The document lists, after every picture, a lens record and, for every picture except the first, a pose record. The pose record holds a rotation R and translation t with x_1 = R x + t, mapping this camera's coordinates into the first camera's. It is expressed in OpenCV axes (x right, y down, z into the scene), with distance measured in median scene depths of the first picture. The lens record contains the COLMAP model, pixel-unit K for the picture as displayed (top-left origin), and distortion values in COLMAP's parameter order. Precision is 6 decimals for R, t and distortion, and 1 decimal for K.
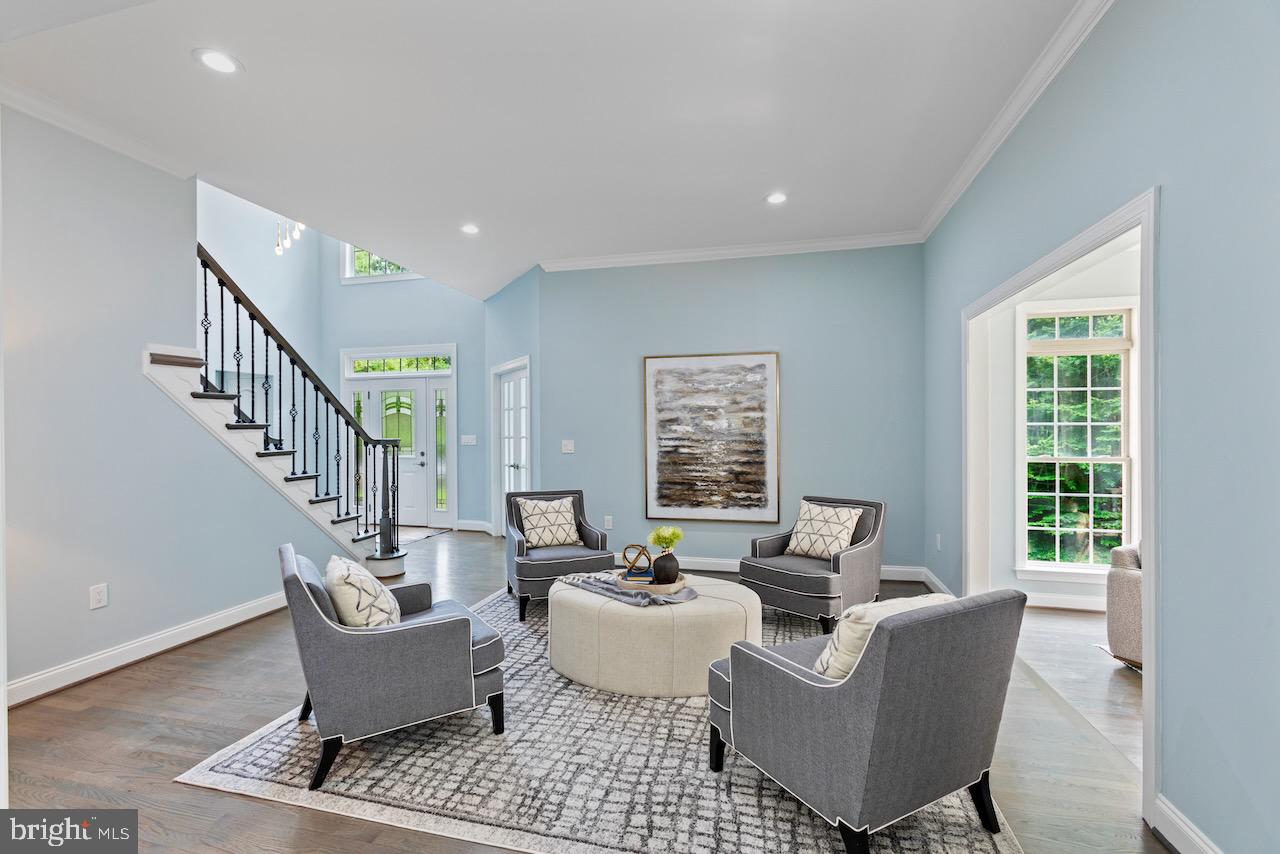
lens RADIAL K [[573.8, 0, 632.7], [0, 573.8, 436.9], [0, 0, 1]] dist [0.000463, 0.000309]
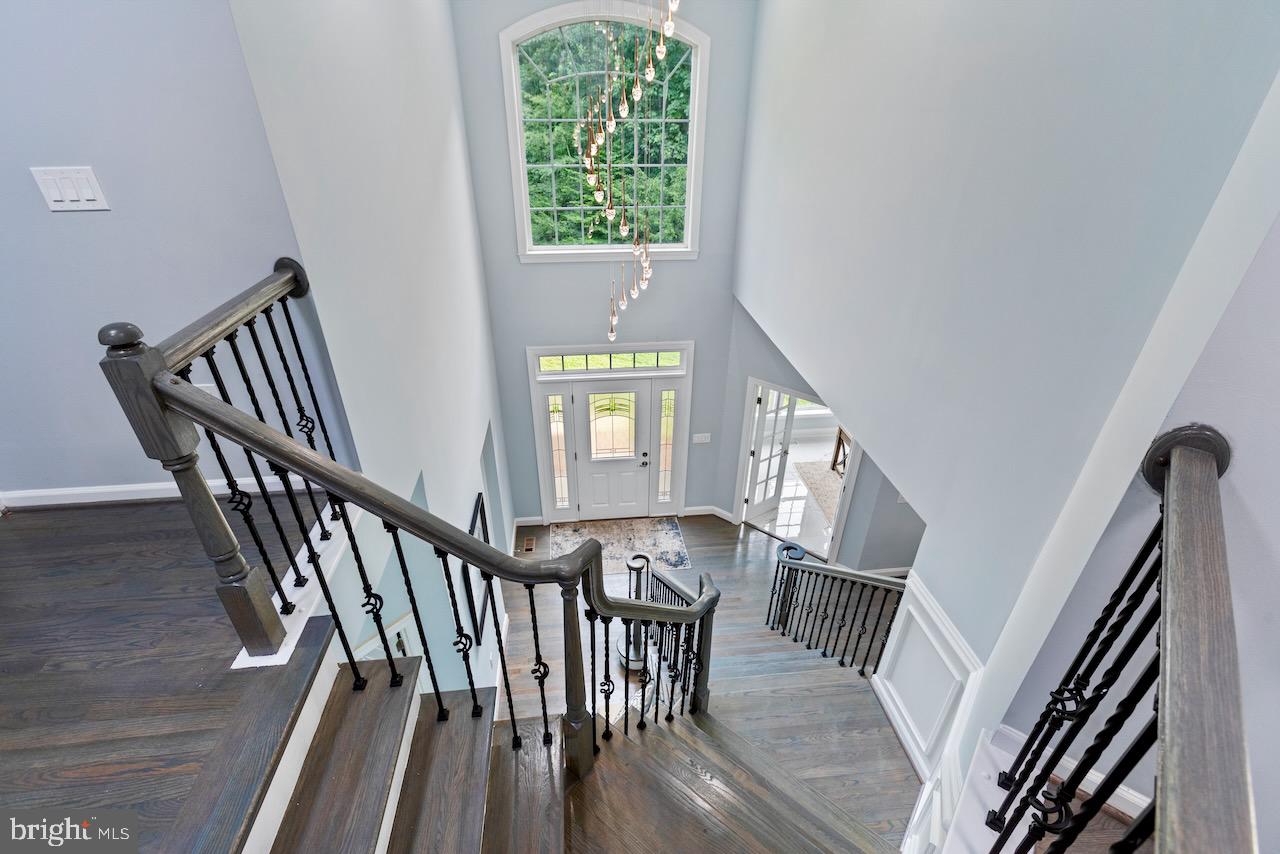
lens RADIAL K [[573.8, 0, 632.7], [0, 573.8, 436.9], [0, 0, 1]] dist [0.000463, 0.000309]
pose [[0.932107, -0.185204, 0.311248, -0.661297], [-0.010809, 0.844762, 0.535034, -0.478444], [-0.362020, -0.502073, 0.785407, 0.309091]]
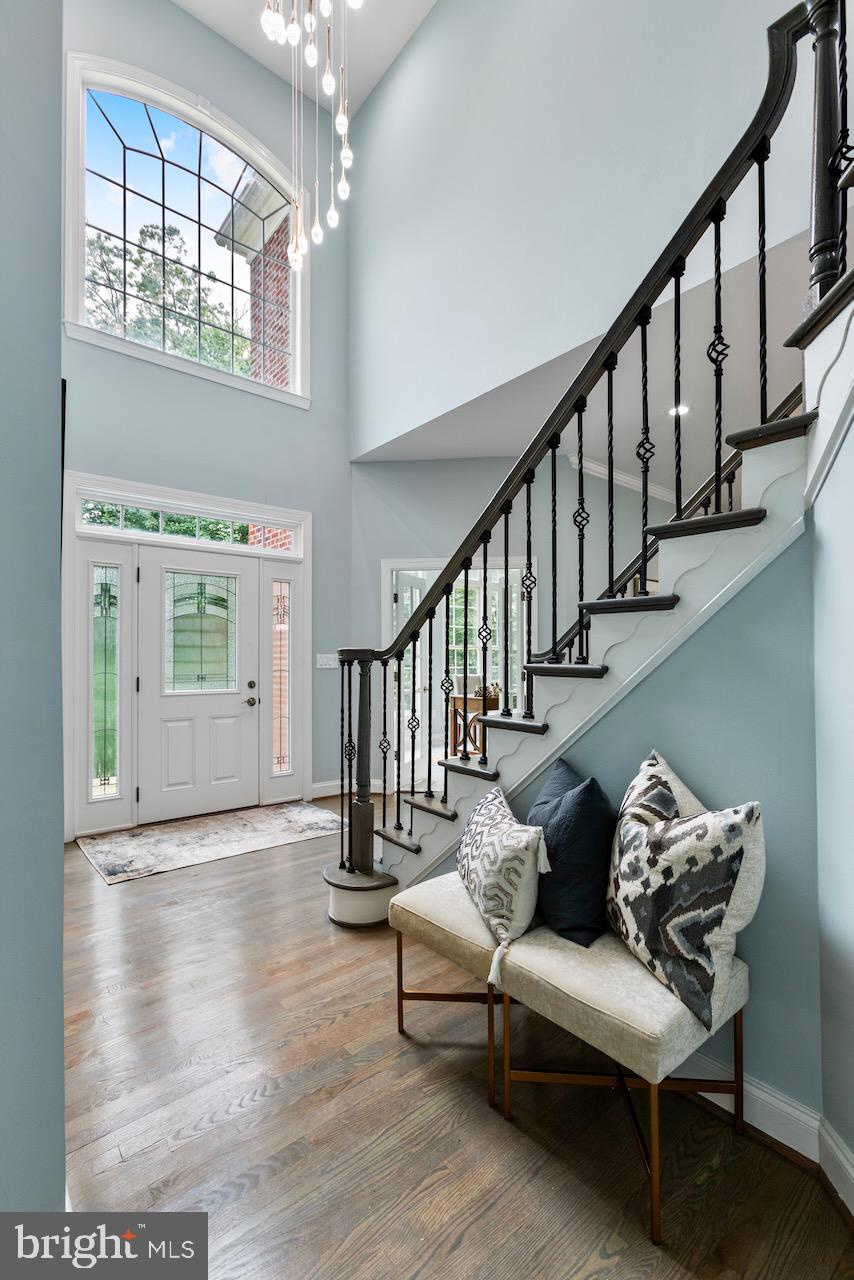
lens RADIAL K [[573.8, 0, 427.0], [0, 573.8, 640.0], [0, 0, 1]] dist [0.000463, 0.000309]
pose [[0.580226, 0.015492, 0.814308, -0.745762], [-0.007224, 0.999878, -0.013874, -0.009689], [-0.814423, 0.002168, 0.580267, 0.507057]]
